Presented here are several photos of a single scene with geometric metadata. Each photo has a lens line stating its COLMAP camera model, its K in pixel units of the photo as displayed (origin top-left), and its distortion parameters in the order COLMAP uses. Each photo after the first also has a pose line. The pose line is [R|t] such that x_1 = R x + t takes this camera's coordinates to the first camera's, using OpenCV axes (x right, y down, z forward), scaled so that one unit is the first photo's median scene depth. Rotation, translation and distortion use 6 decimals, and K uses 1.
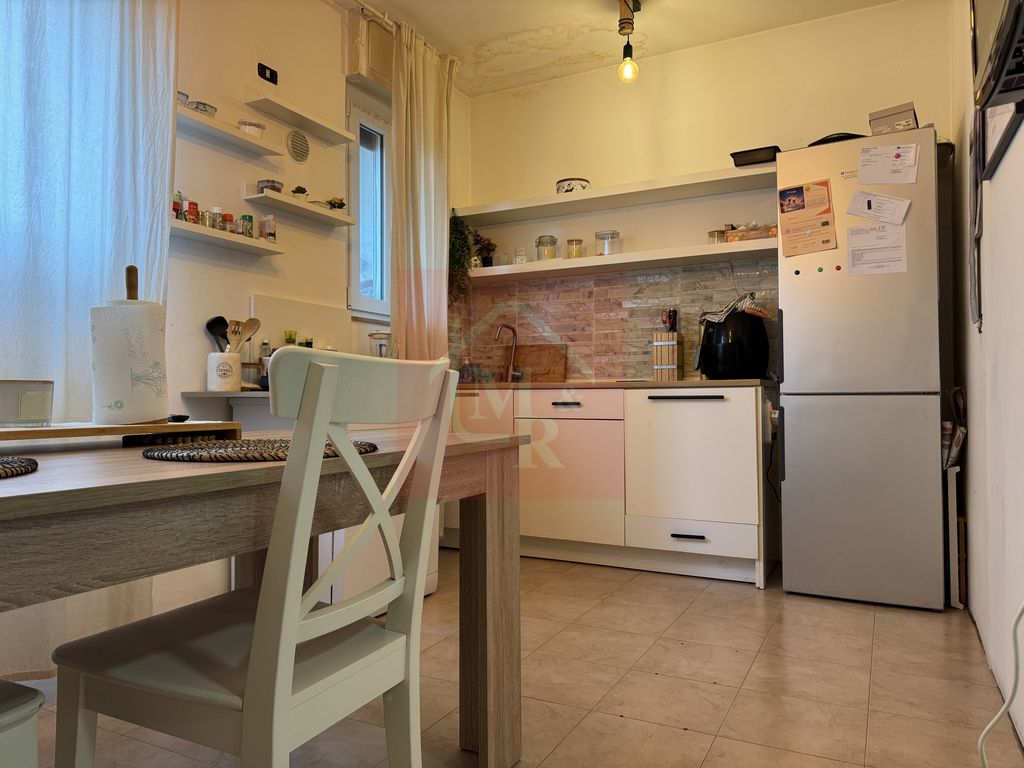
lens RADIAL K [[721.0, 0, 512.0], [0, 721.0, 384.0], [0, 0, 1]] dist [0.122751, -0.175990]
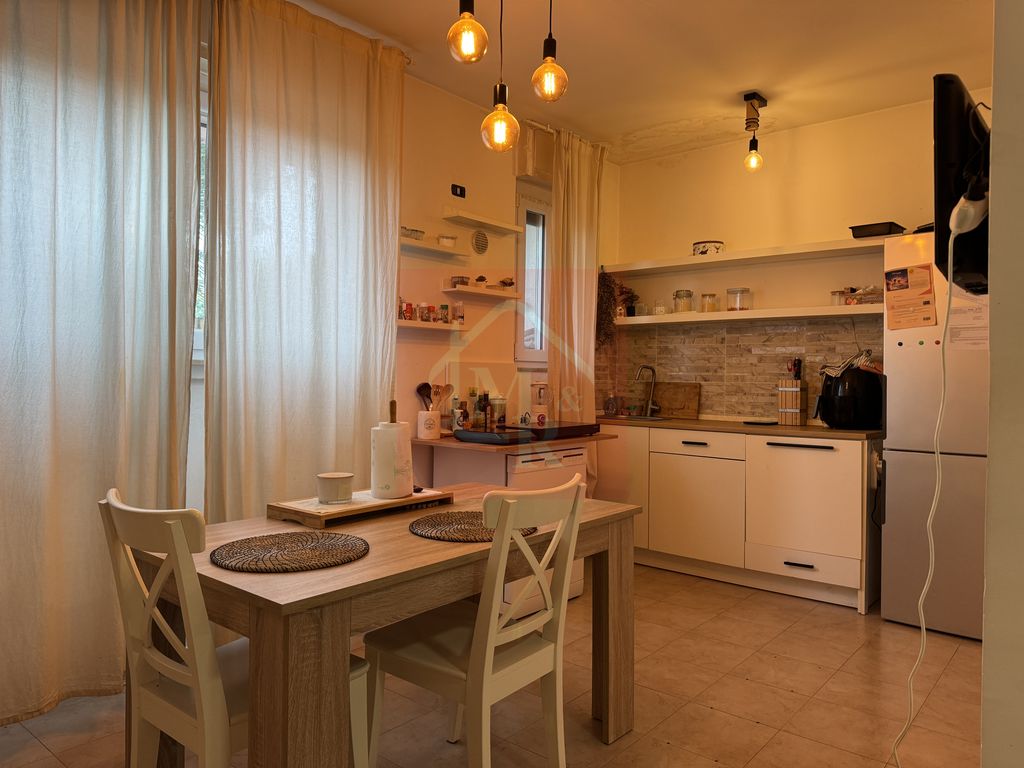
lens RADIAL K [[721.0, 0, 512.0], [0, 721.0, 384.0], [0, 0, 1]] dist [0.122751, -0.175990]
pose [[0.976237, 0.013849, -0.216263, 0.045592], [-0.007192, 0.999477, 0.031539, -0.120866], [0.216586, -0.029234, 0.975826, -0.253388]]
